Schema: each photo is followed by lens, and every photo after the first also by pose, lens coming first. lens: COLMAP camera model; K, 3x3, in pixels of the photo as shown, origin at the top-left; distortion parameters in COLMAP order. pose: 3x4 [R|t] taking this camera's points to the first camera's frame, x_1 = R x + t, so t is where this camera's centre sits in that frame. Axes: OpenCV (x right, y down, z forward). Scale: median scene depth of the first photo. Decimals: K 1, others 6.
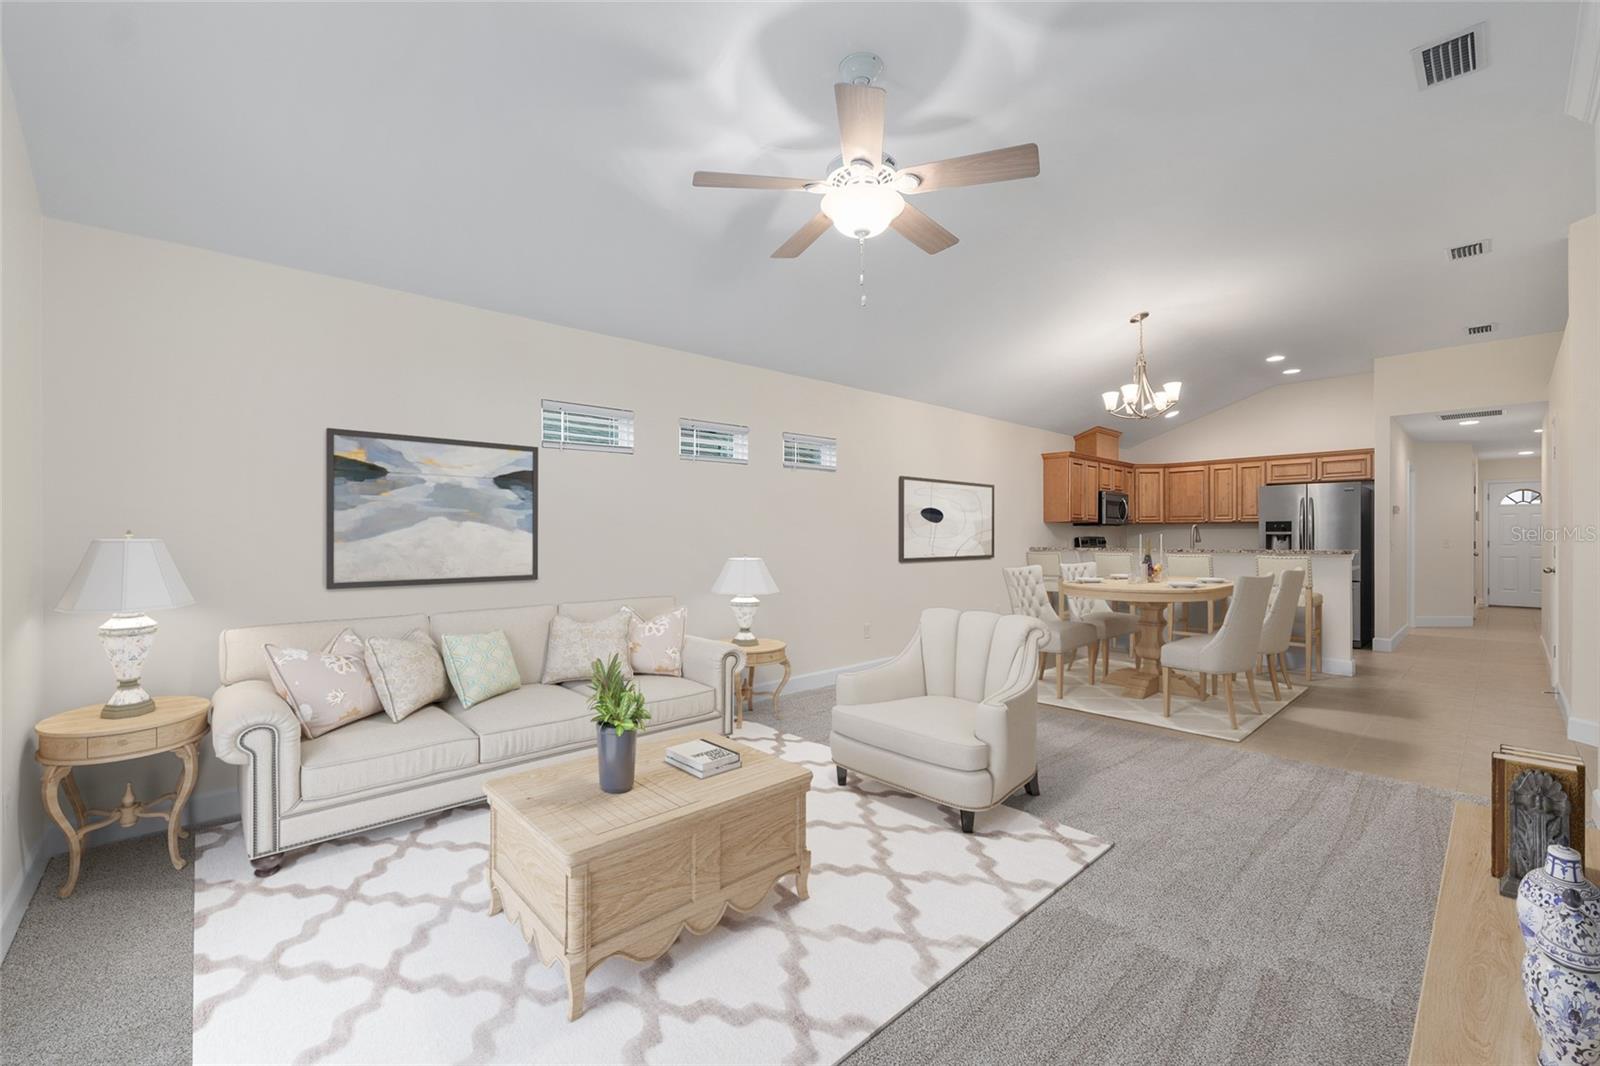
lens RADIAL K [[660.3, 0, 786.1], [0, 660.3, 532.2], [0, 0, 1]] dist [-0.010916, -0.000959]
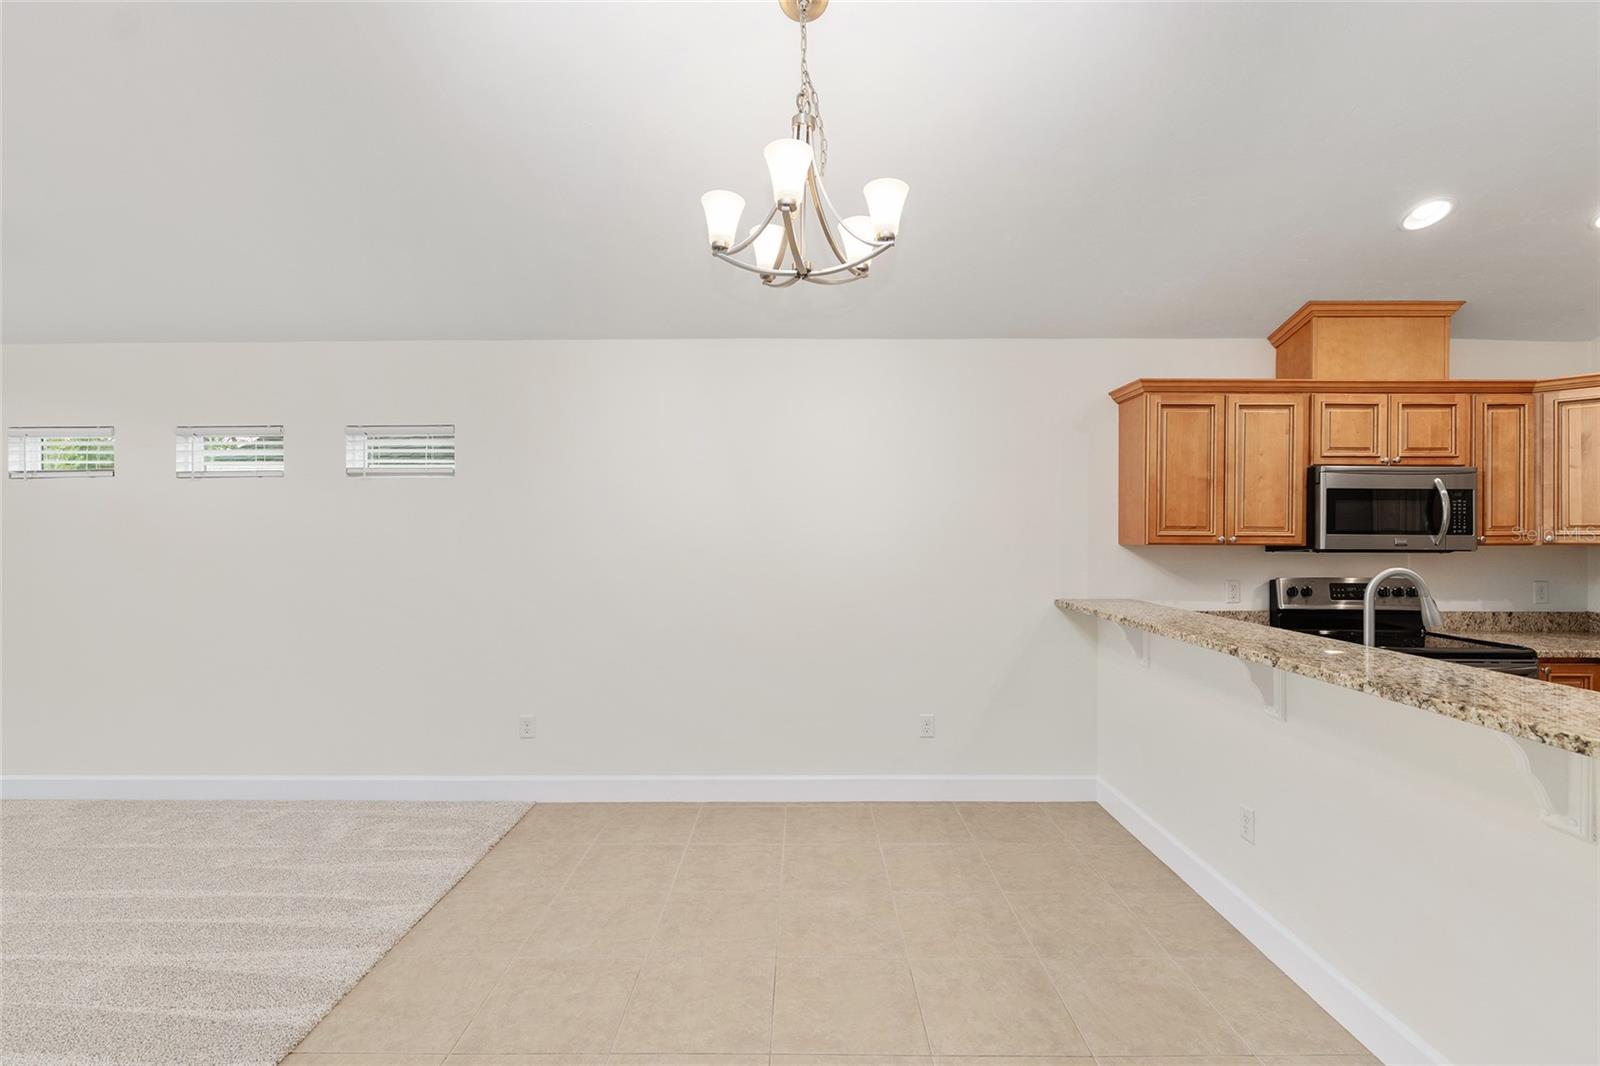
lens RADIAL K [[701.2, 0, 791.3], [0, 701.2, 540.9], [0, 0, 1]] dist [-0.012526, 0.000978]
pose [[0.734296, 0.004078, -0.678817, 0.530266], [0.004018, 0.999938, 0.010354, -0.023452], [0.678817, -0.010330, 0.734235, 0.484179]]
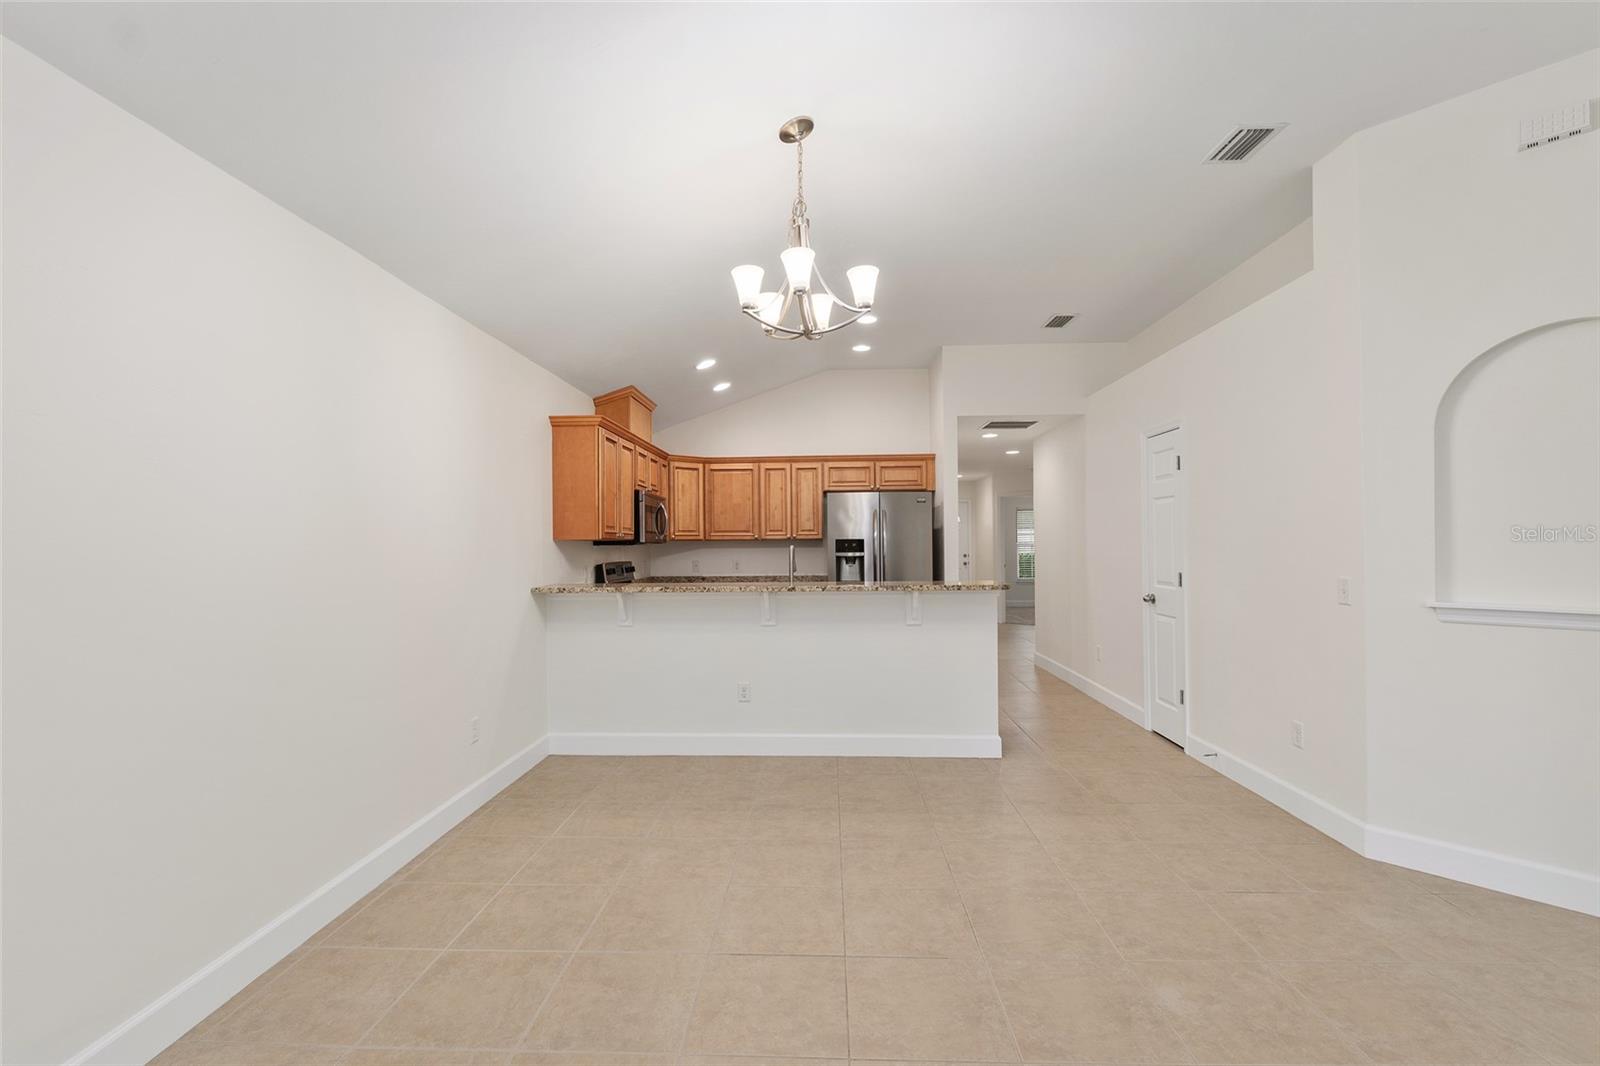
lens RADIAL K [[701.2, 0, 816.6], [0, 701.2, 532.6], [0, 0, 1]] dist [-0.012526, 0.000978]
pose [[0.680355, 0.007609, 0.732843, 0.111283], [0.005933, 0.999856, -0.015890, -0.010475], [-0.732859, 0.015159, 0.680212, 0.430326]]
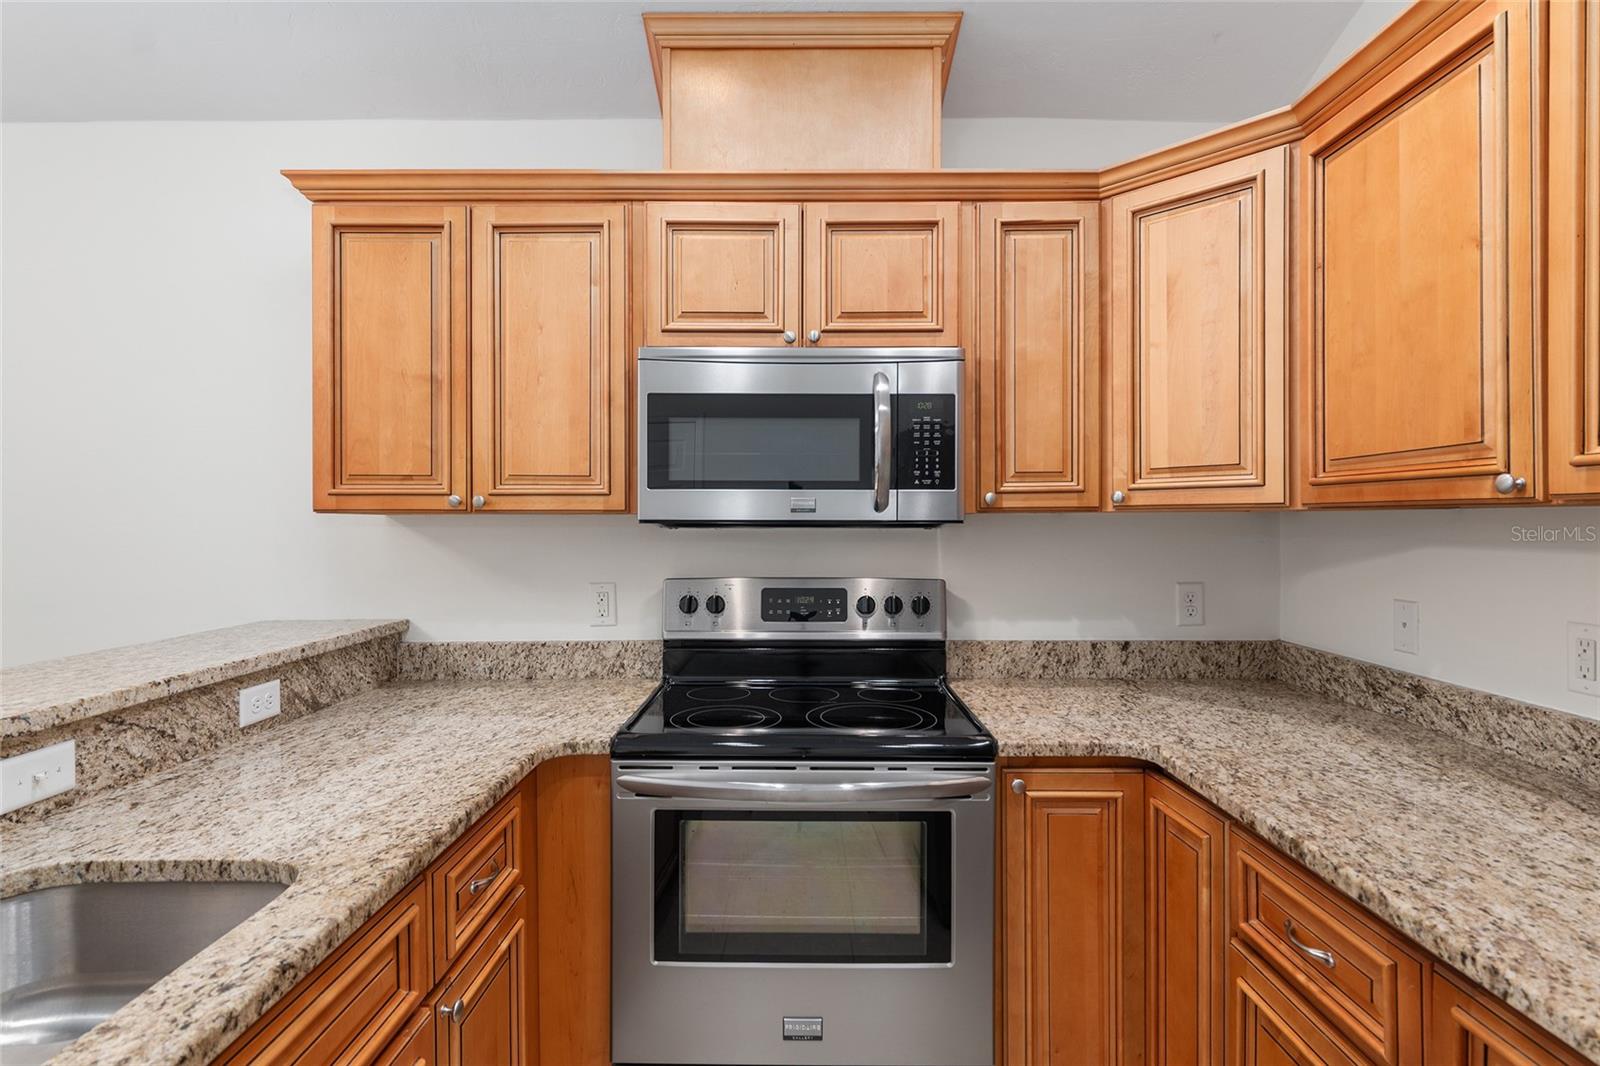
lens RADIAL K [[806.4, 0, 797.3], [0, 806.4, 528.1], [0, 0, 1]] dist [-0.000053, 0.000332]
pose [[0.742017, 0.004892, -0.670363, 0.667597], [0.005946, 0.999886, 0.013879, -0.013666], [0.670354, -0.014284, 0.741904, 0.856108]]
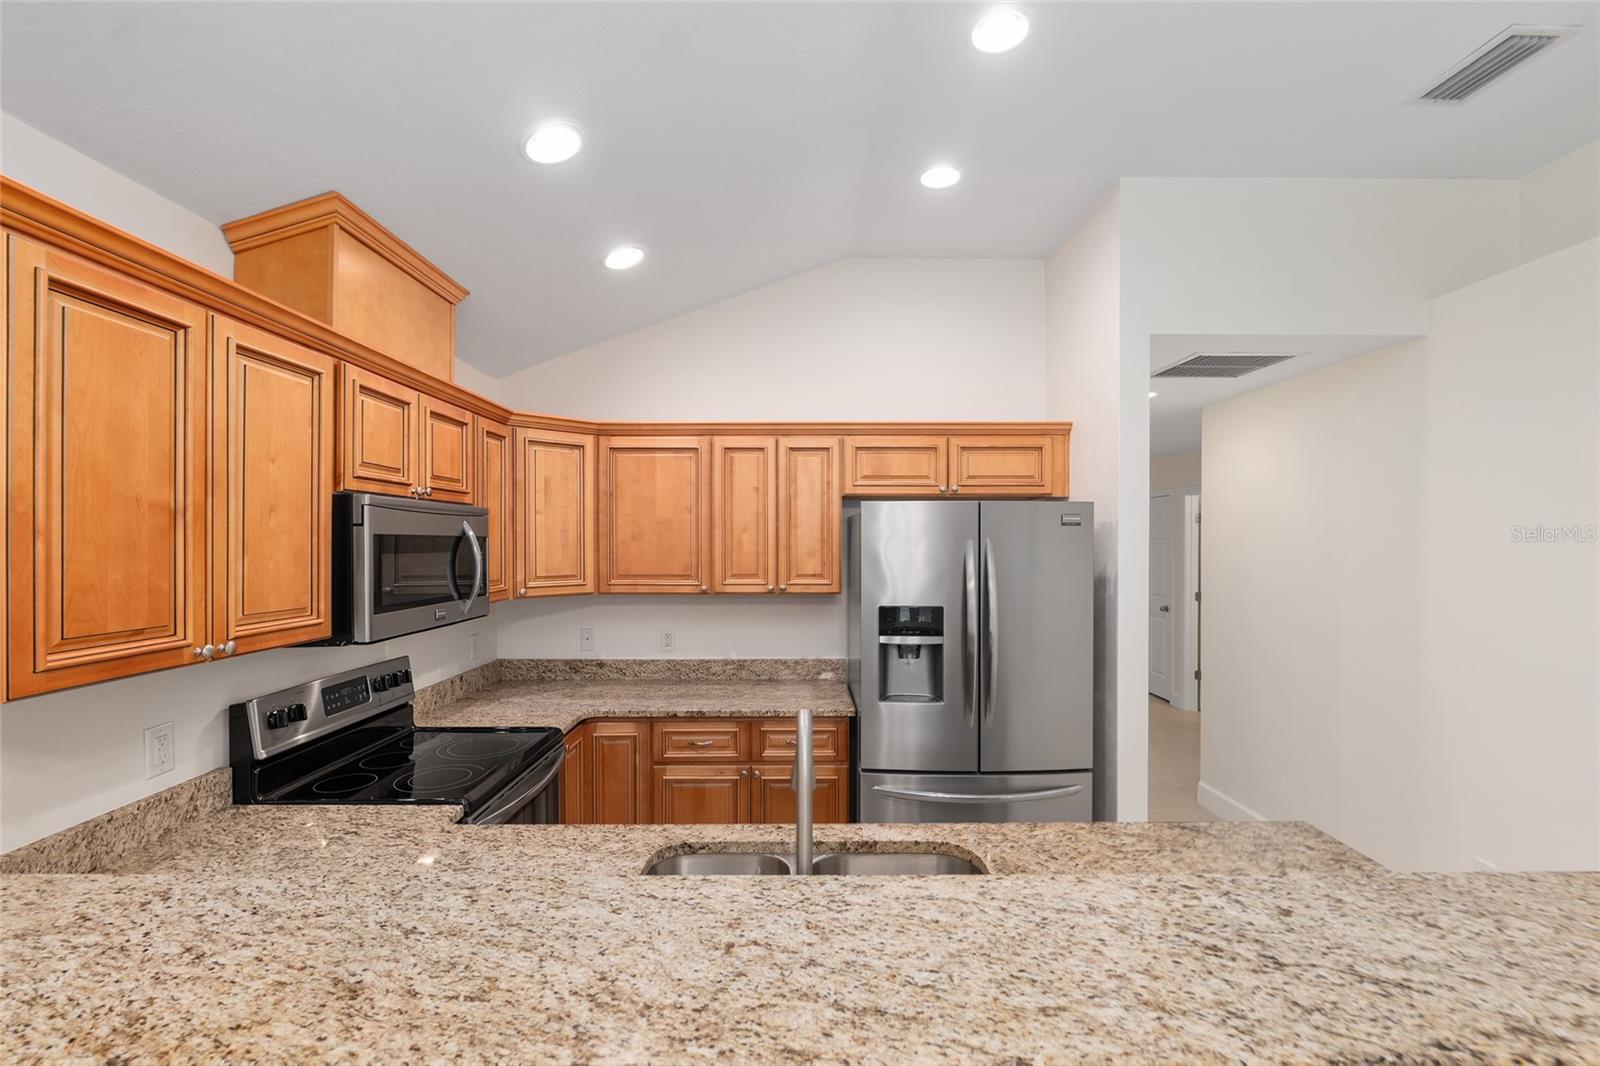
lens RADIAL K [[701.2, 0, 804.5], [0, 701.2, 542.0], [0, 0, 1]] dist [-0.012526, 0.000978]
pose [[0.661091, -0.002980, 0.750300, 0.404329], [-0.004361, 0.999960, 0.007814, -0.048603], [-0.750293, -0.008438, 0.661052, 0.735154]]
